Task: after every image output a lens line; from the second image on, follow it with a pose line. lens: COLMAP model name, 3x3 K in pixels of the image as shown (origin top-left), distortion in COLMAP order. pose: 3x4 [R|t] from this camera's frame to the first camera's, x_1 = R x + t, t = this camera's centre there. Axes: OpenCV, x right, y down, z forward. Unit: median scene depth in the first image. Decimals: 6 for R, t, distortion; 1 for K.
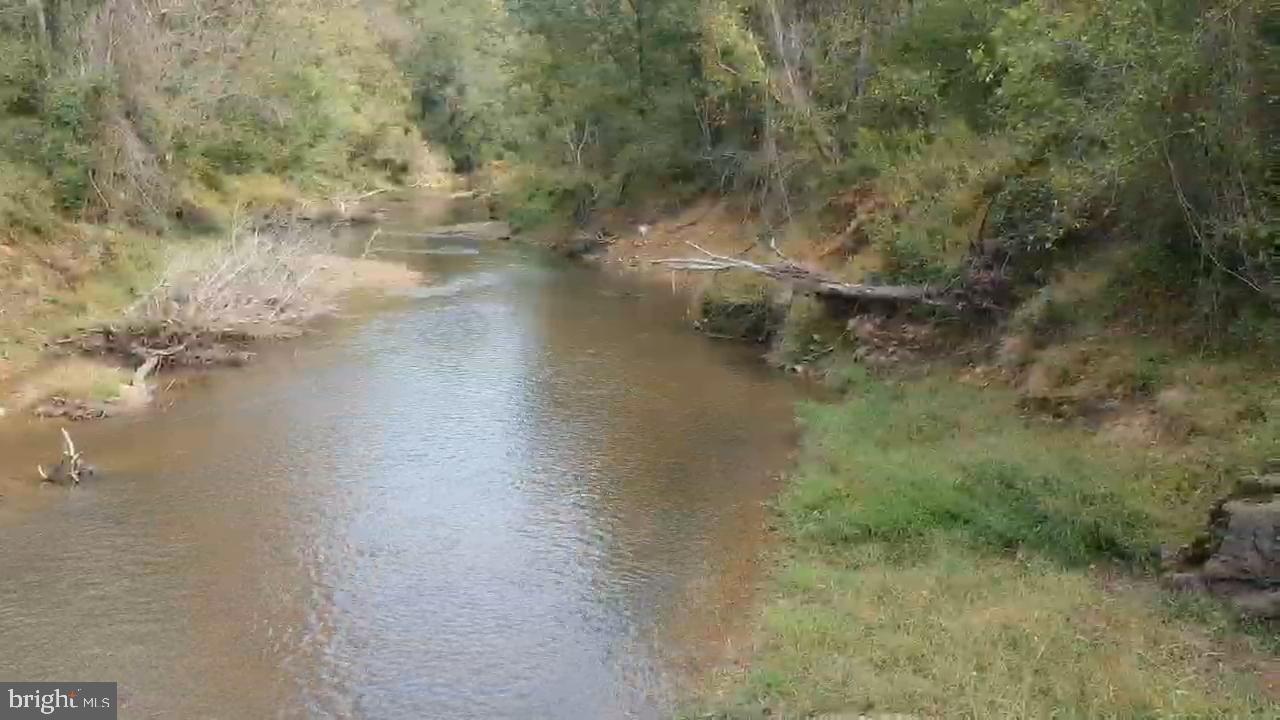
lens RADIAL K [[1238.0, 0, 642.5], [0, 1238.0, 363.2], [0, 0, 1]] dist [0.002513, 0.000000]
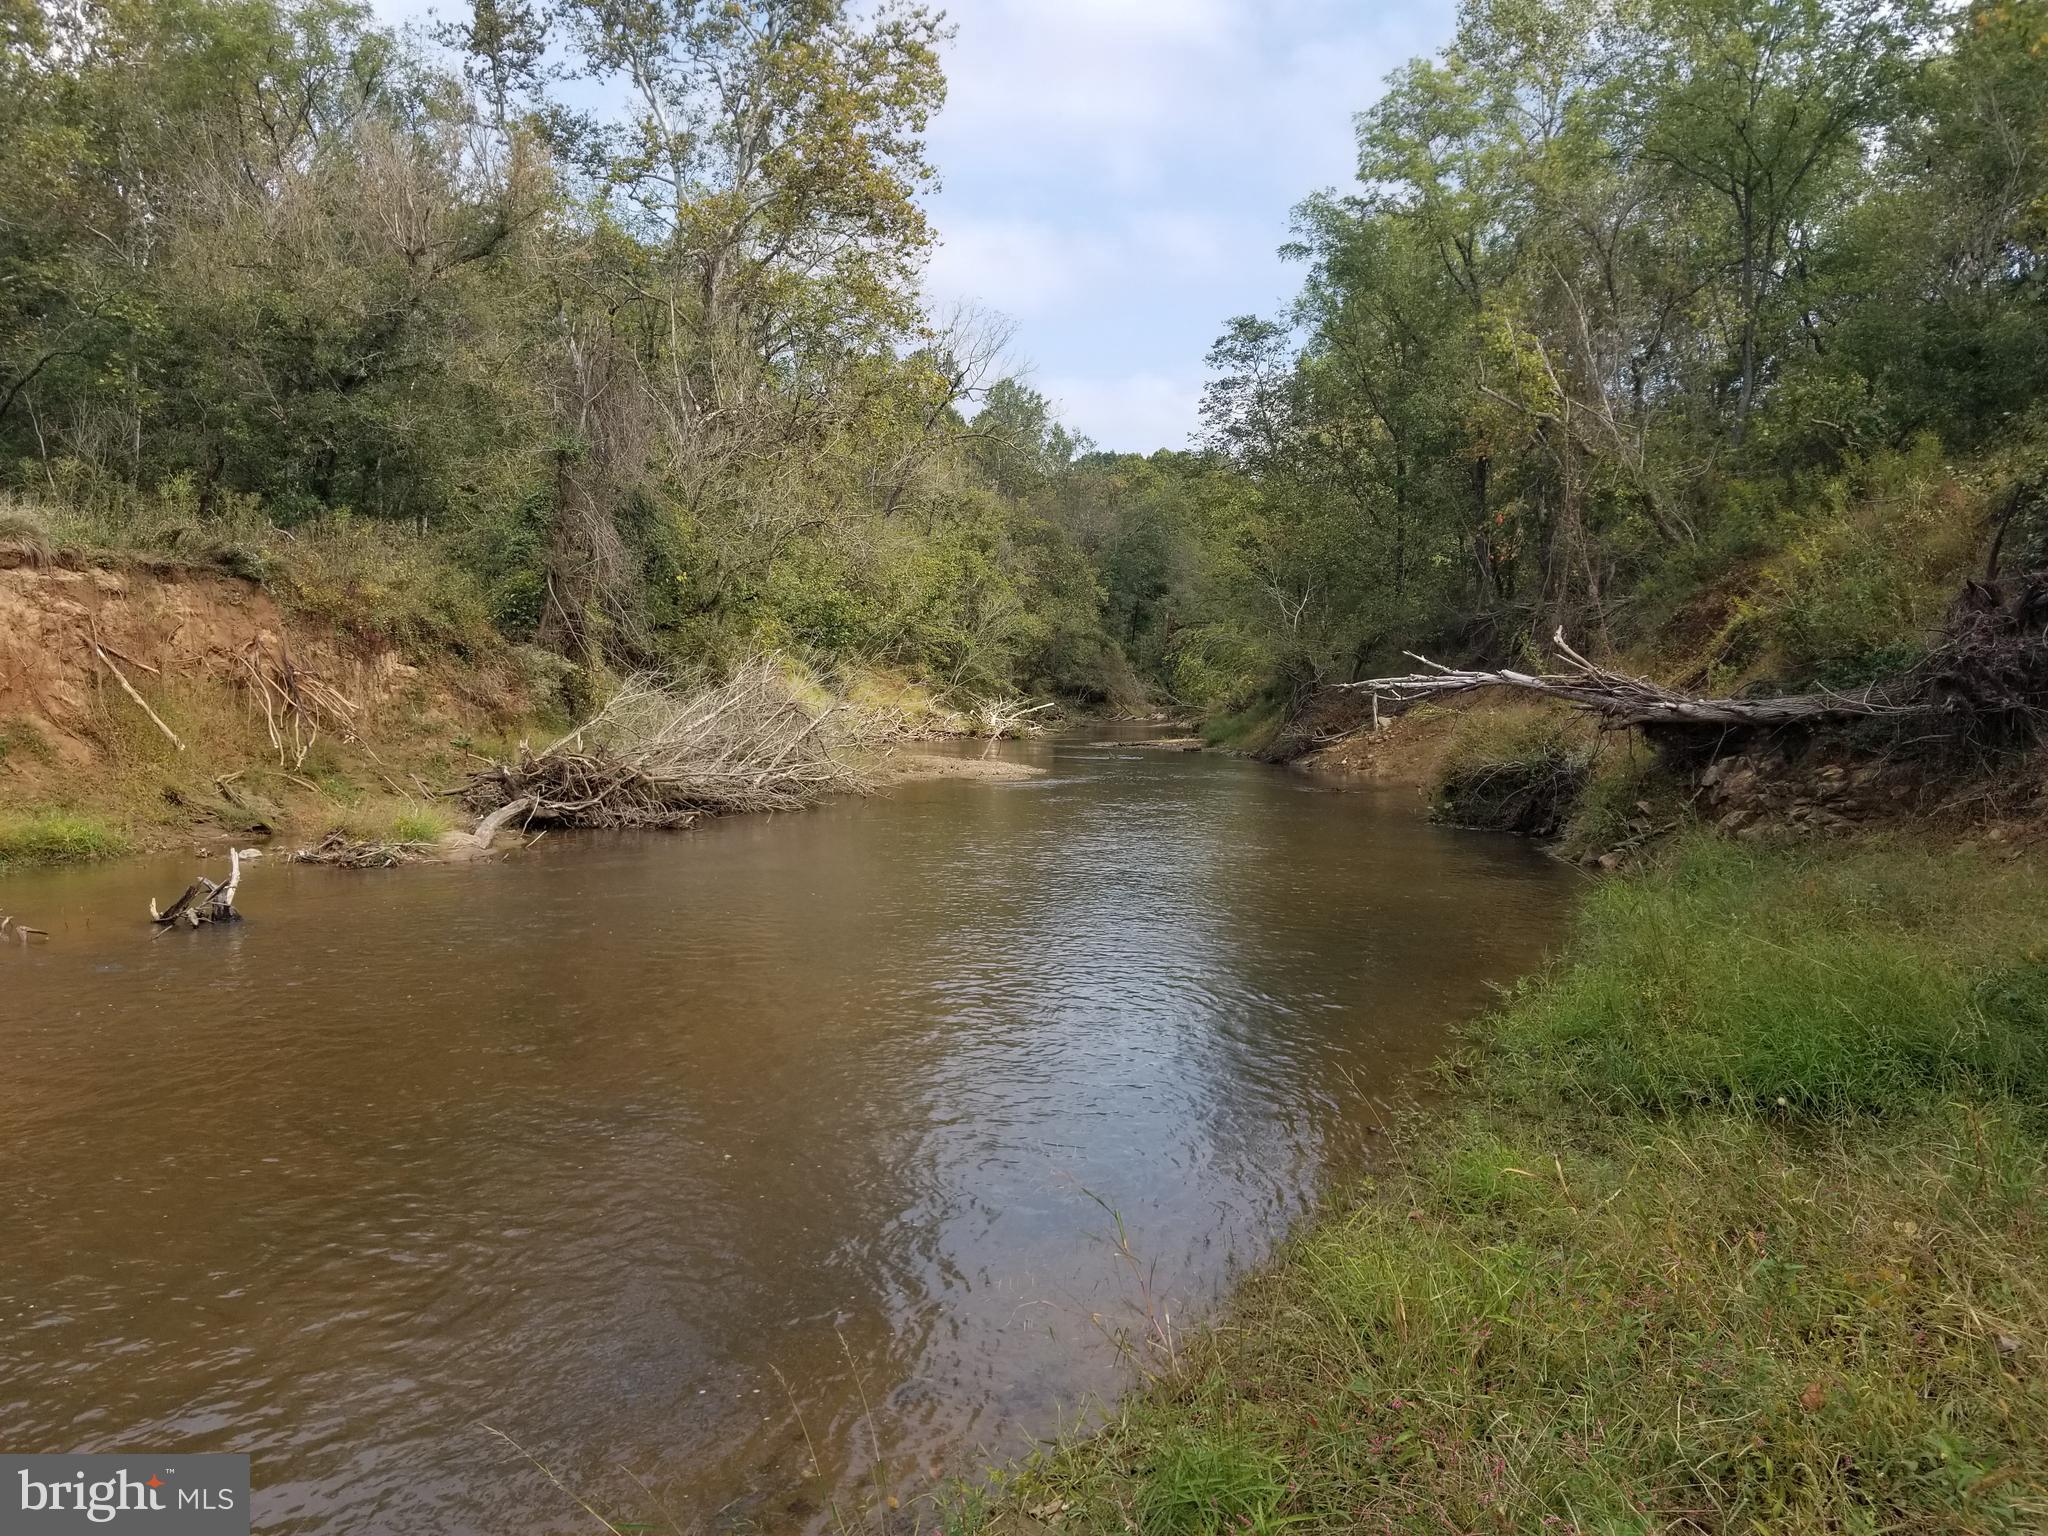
lens RADIAL K [[1580.5, 0, 995.6], [0, 1580.5, 786.9], [0, 0, 1]] dist [0.021379, -0.050962]
pose [[0.963147, 0.021743, -0.268096, 0.046758], [-0.053132, 0.992467, -0.110387, 0.053598], [0.263676, 0.120563, 0.957047, 0.229335]]
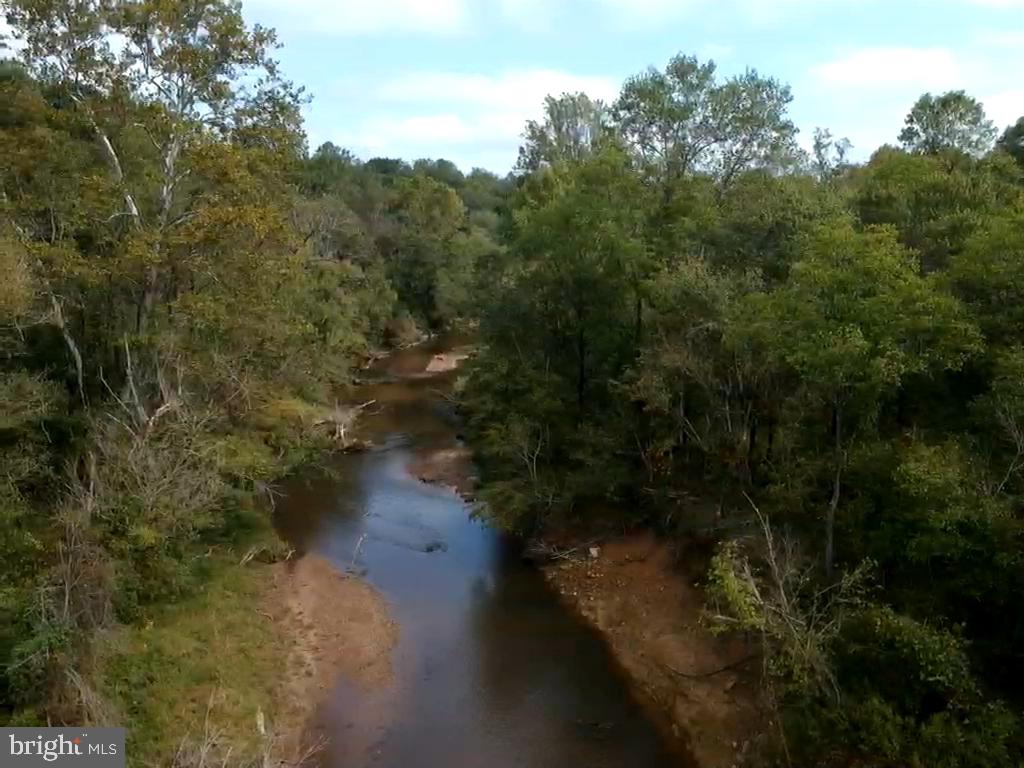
lens RADIAL K [[828.0, 0, 520.5], [0, 828.0, 388.0], [0, 0, 1]] dist [0.017003, -0.022579]
pose [[0.999215, 0.003887, -0.039418, -0.063445], [-0.004469, 0.999882, -0.014702, -0.422128], [0.039357, 0.014866, 0.999115, 0.393156]]
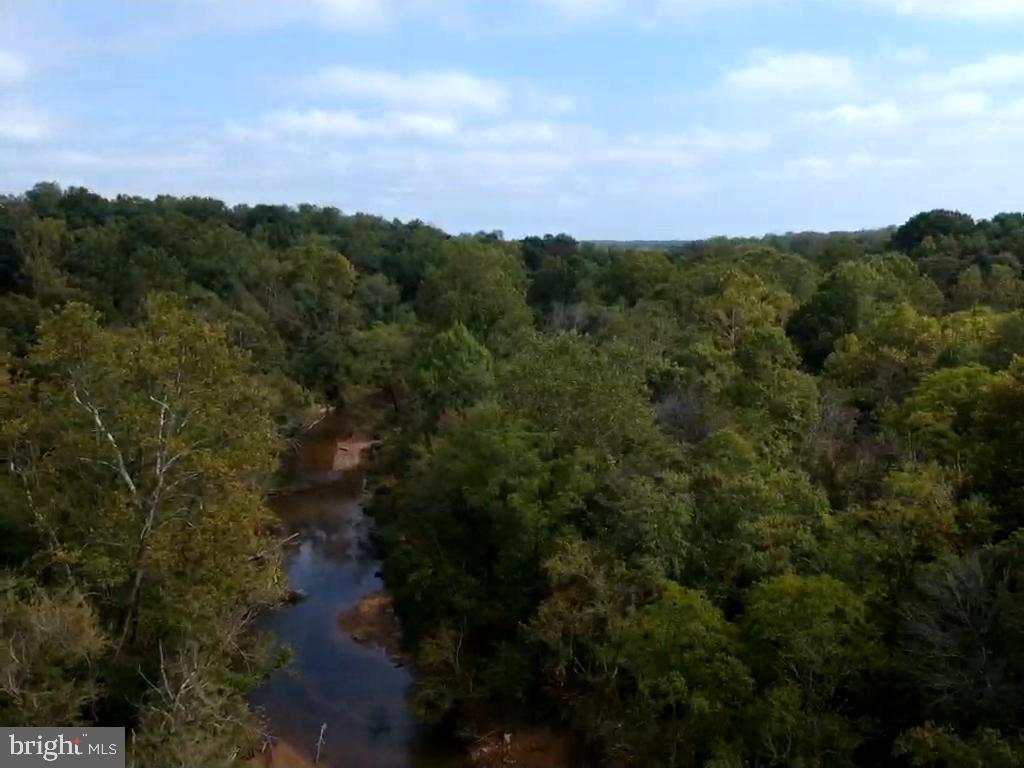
lens RADIAL K [[828.0, 0, 515.1], [0, 828.0, 384.4], [0, 0, 1]] dist [0.017003, -0.022579]
pose [[0.995121, -0.015123, 0.097492, -0.139112], [0.016695, 0.999743, -0.015336, -0.888443], [-0.097235, 0.016889, 0.995118, -0.022111]]
